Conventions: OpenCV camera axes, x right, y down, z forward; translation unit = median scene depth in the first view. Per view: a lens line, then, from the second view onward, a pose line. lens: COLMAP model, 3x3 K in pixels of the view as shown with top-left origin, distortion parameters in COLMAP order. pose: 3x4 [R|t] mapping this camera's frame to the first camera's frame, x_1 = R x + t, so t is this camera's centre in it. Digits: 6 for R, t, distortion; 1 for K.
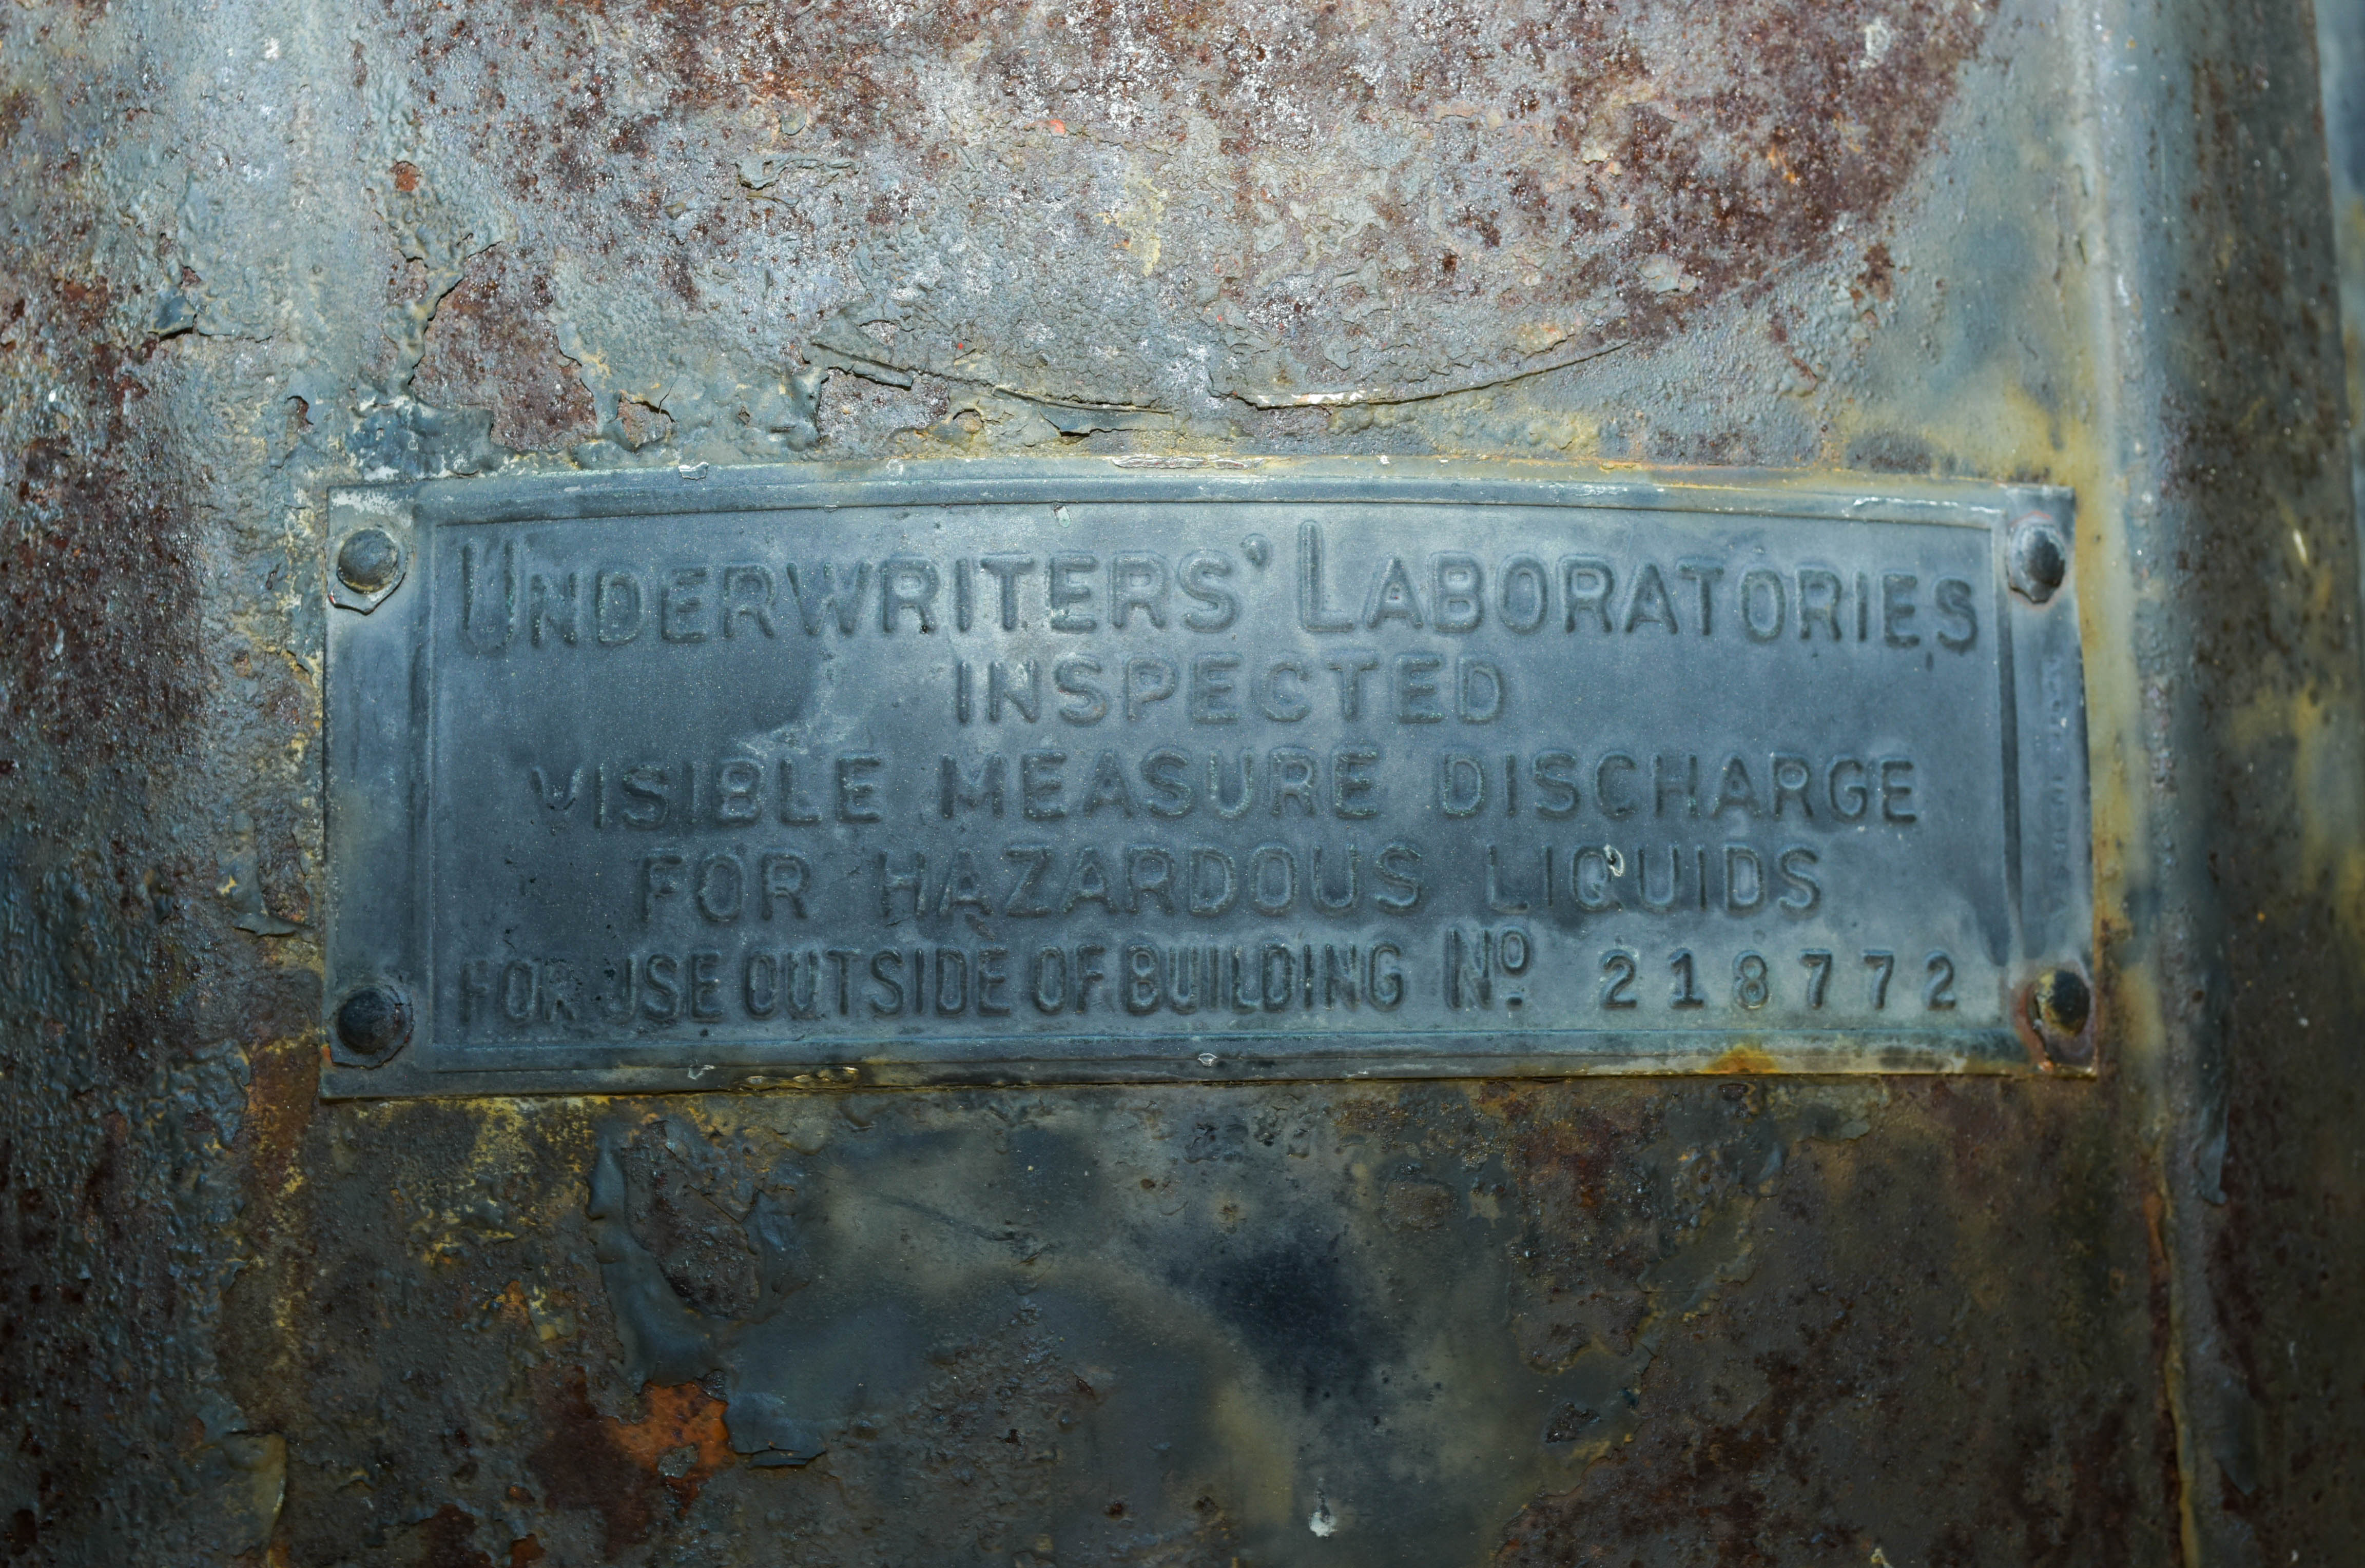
lens RADIAL K [[4201.9, 0, 1182.5], [0, 4201.9, 784.0], [0, 0, 1]] dist [-0.050333, 0.032499]
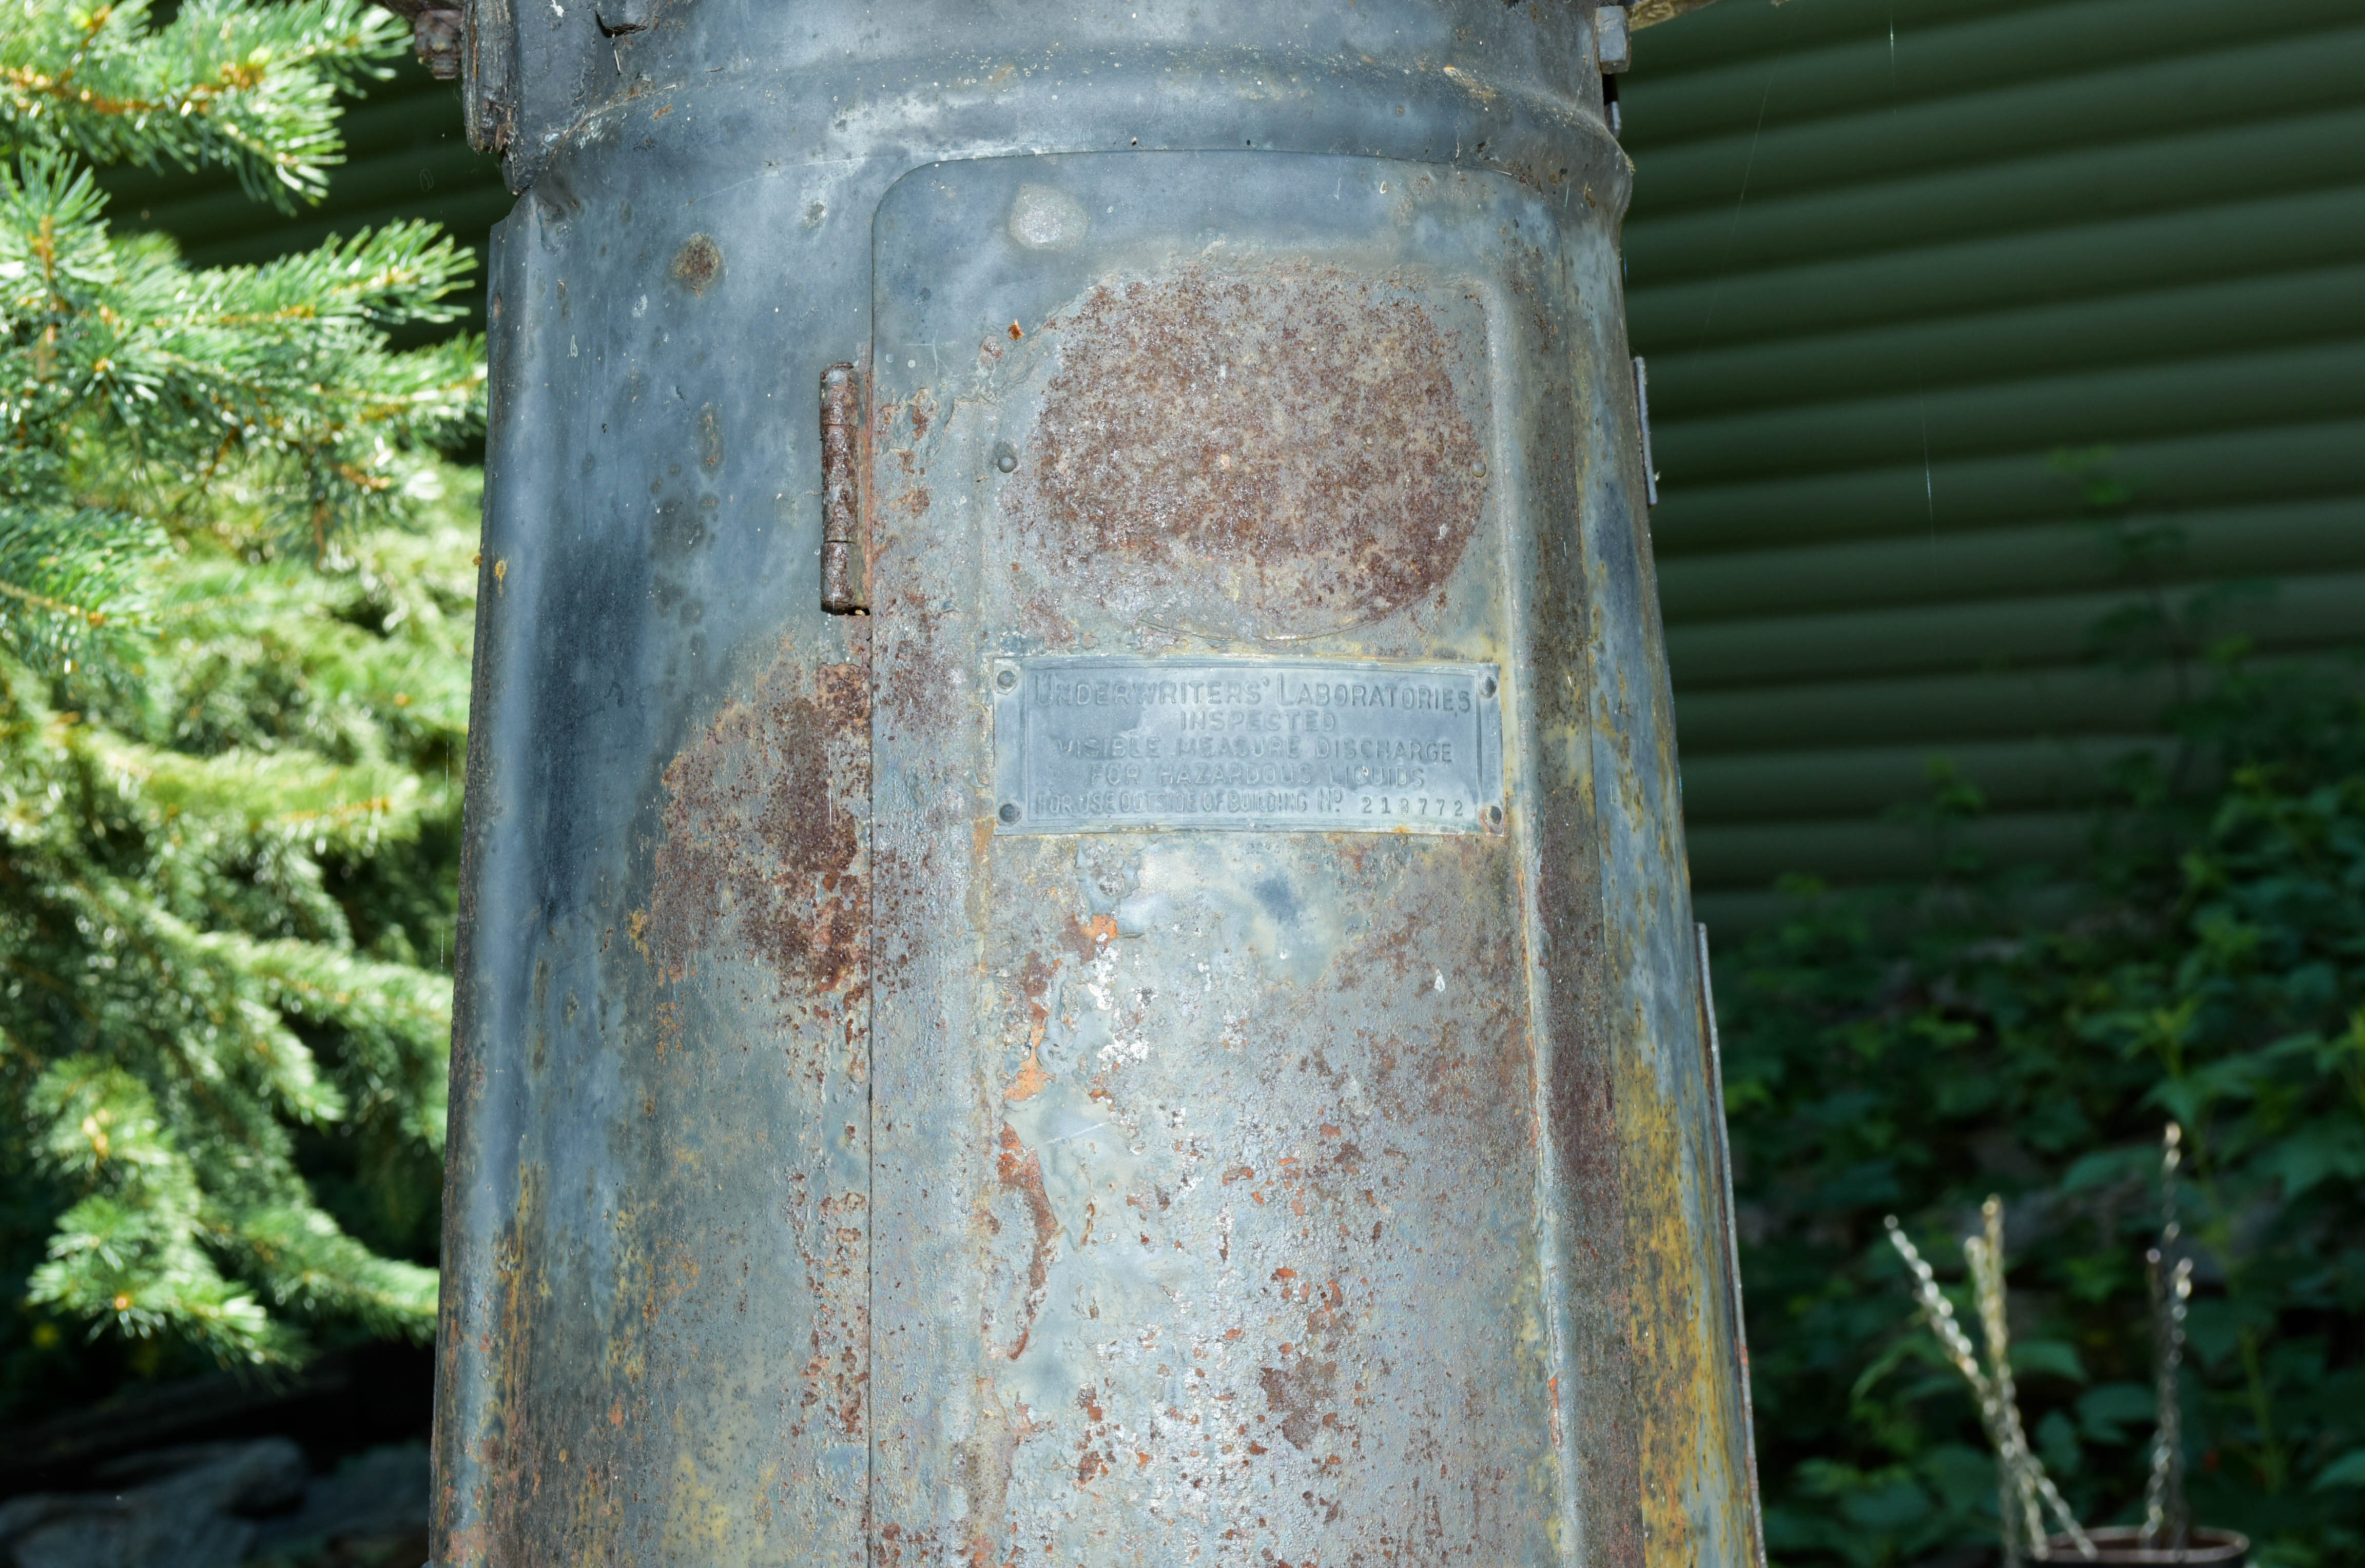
lens RADIAL K [[4201.9, 0, 1182.5], [0, 4201.9, 784.0], [0, 0, 1]] dist [-0.050333, 0.032499]
pose [[0.995122, 0.012067, 0.097913, -0.388276], [-0.011542, 0.999916, -0.005935, 0.051314], [-0.097976, 0.004776, 0.995177, -2.448656]]
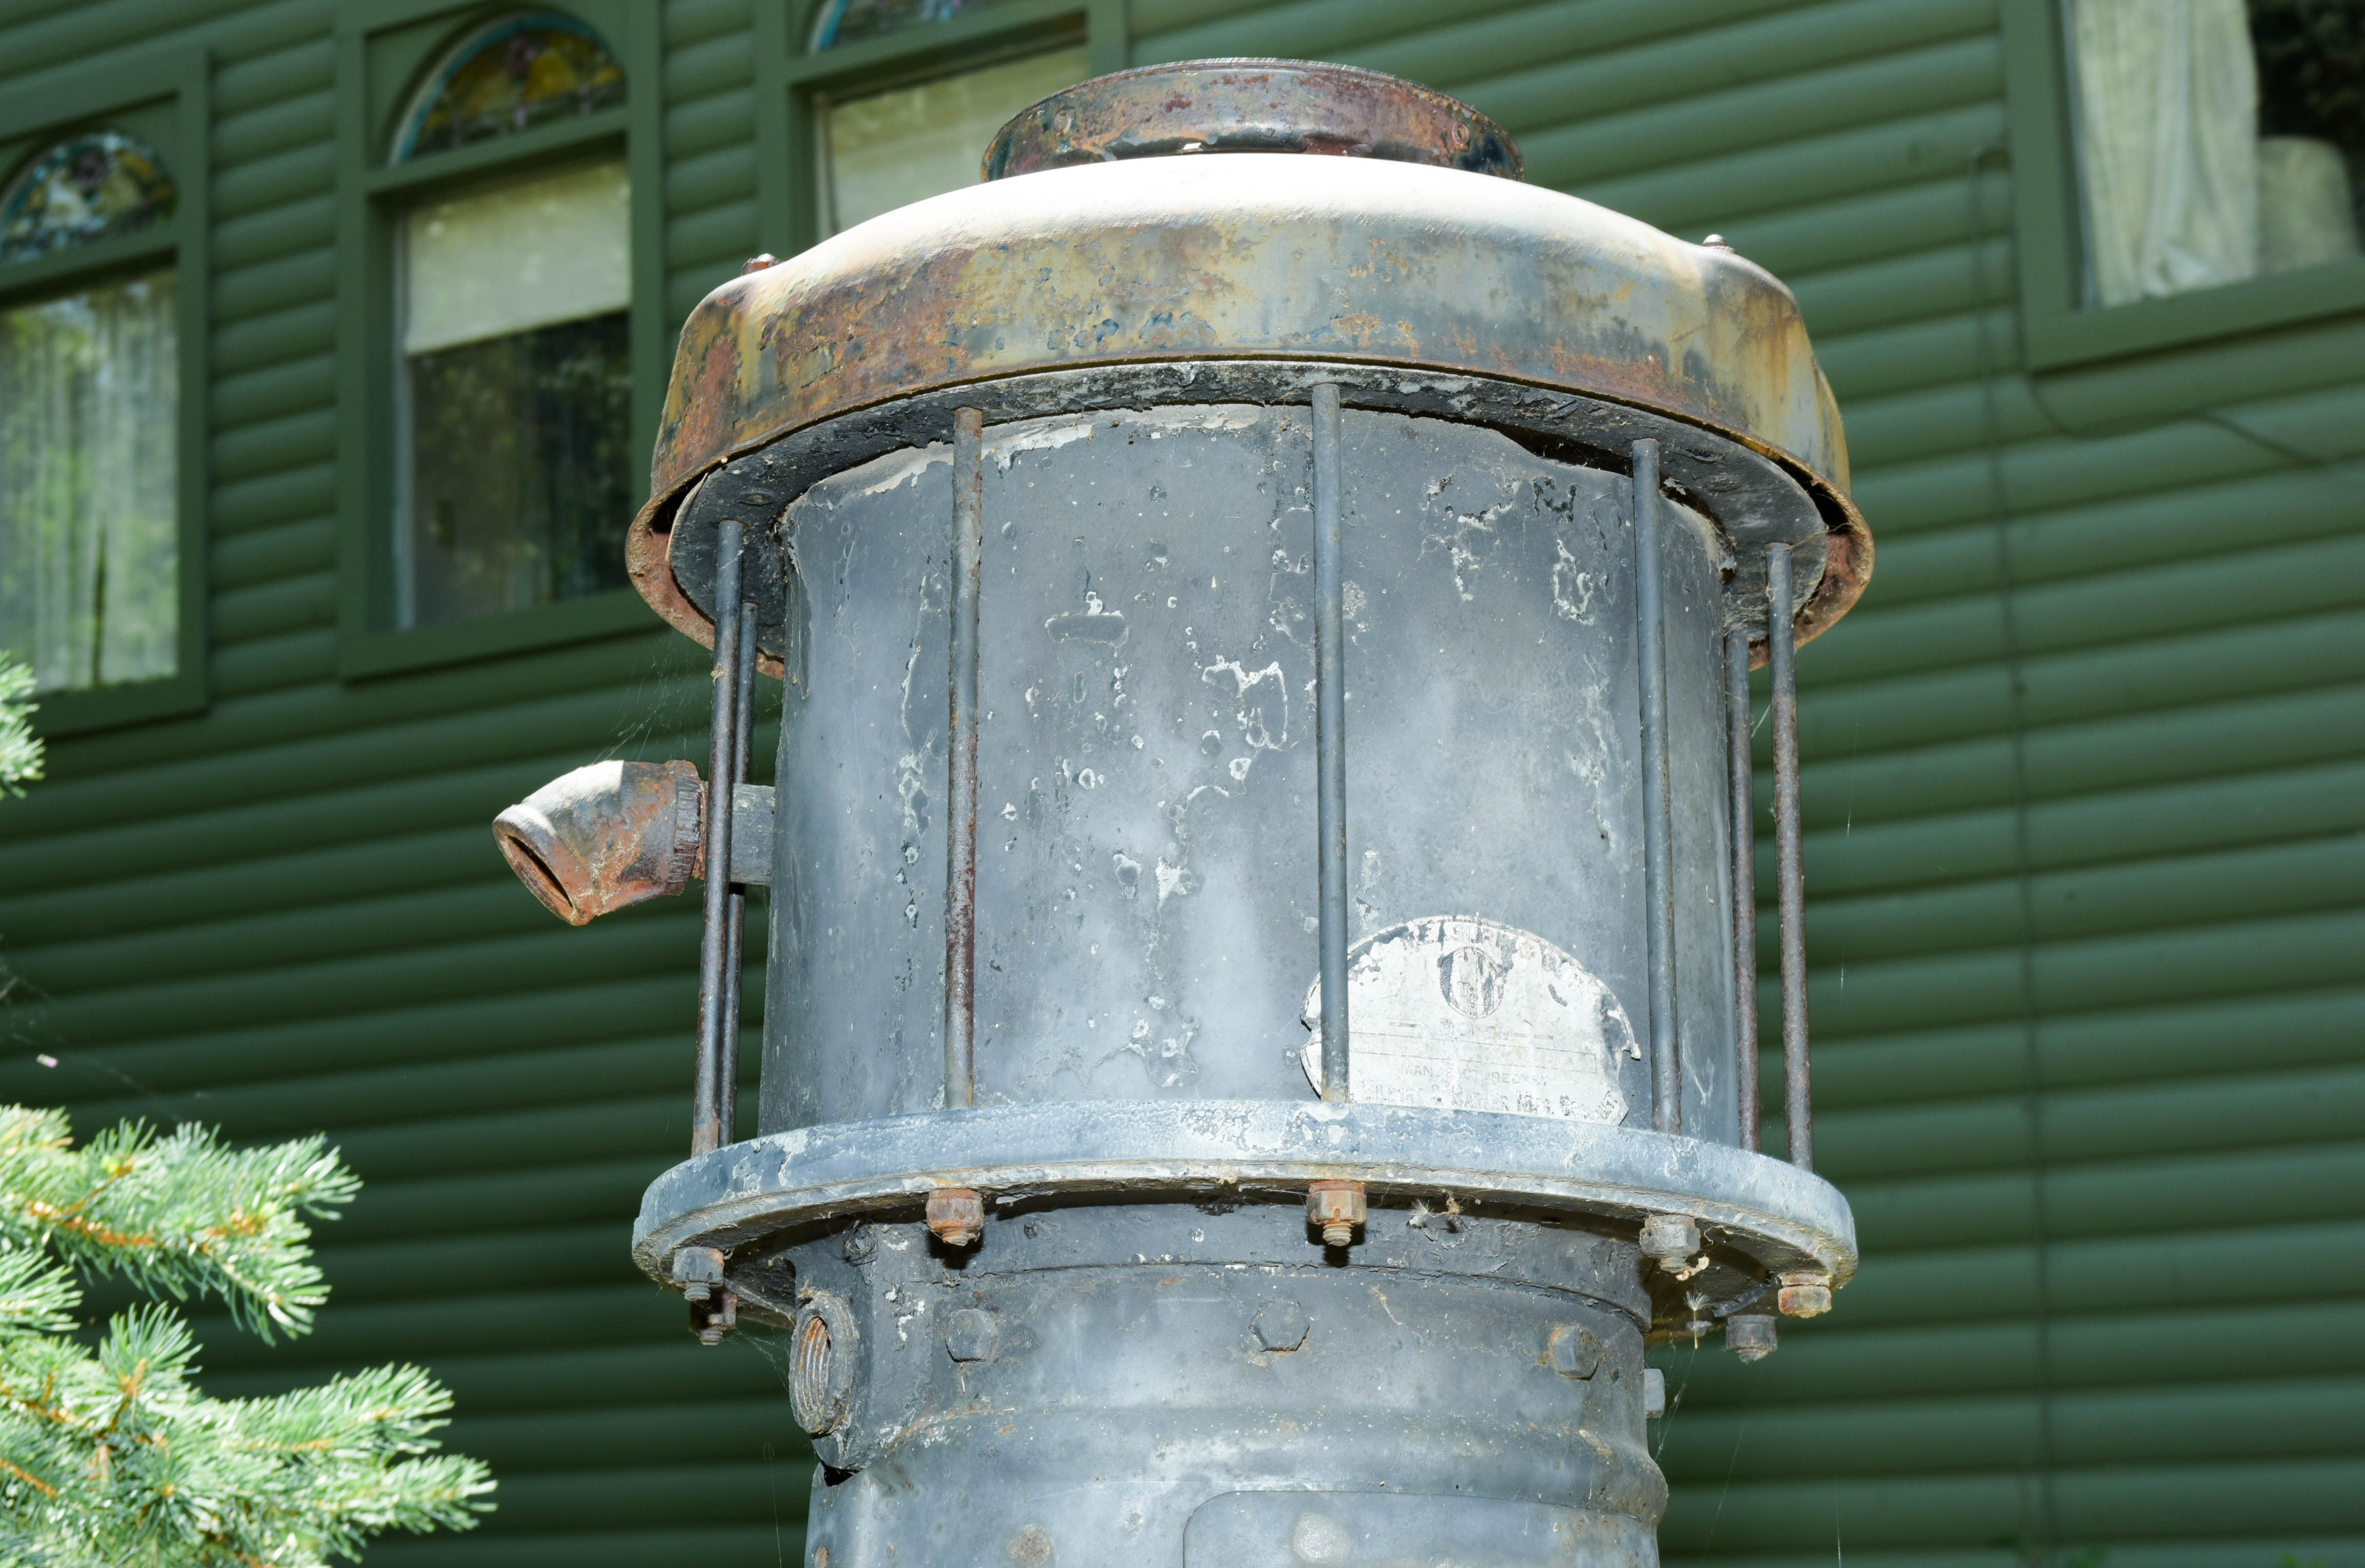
lens RADIAL K [[4201.9, 0, 1182.5], [0, 4201.9, 784.0], [0, 0, 1]] dist [-0.050333, 0.032499]
pose [[0.957106, 0.118445, 0.264423, -1.648738], [-0.054386, 0.969845, -0.237577, -0.134549], [-0.284589, 0.213005, 0.934686, -3.484814]]
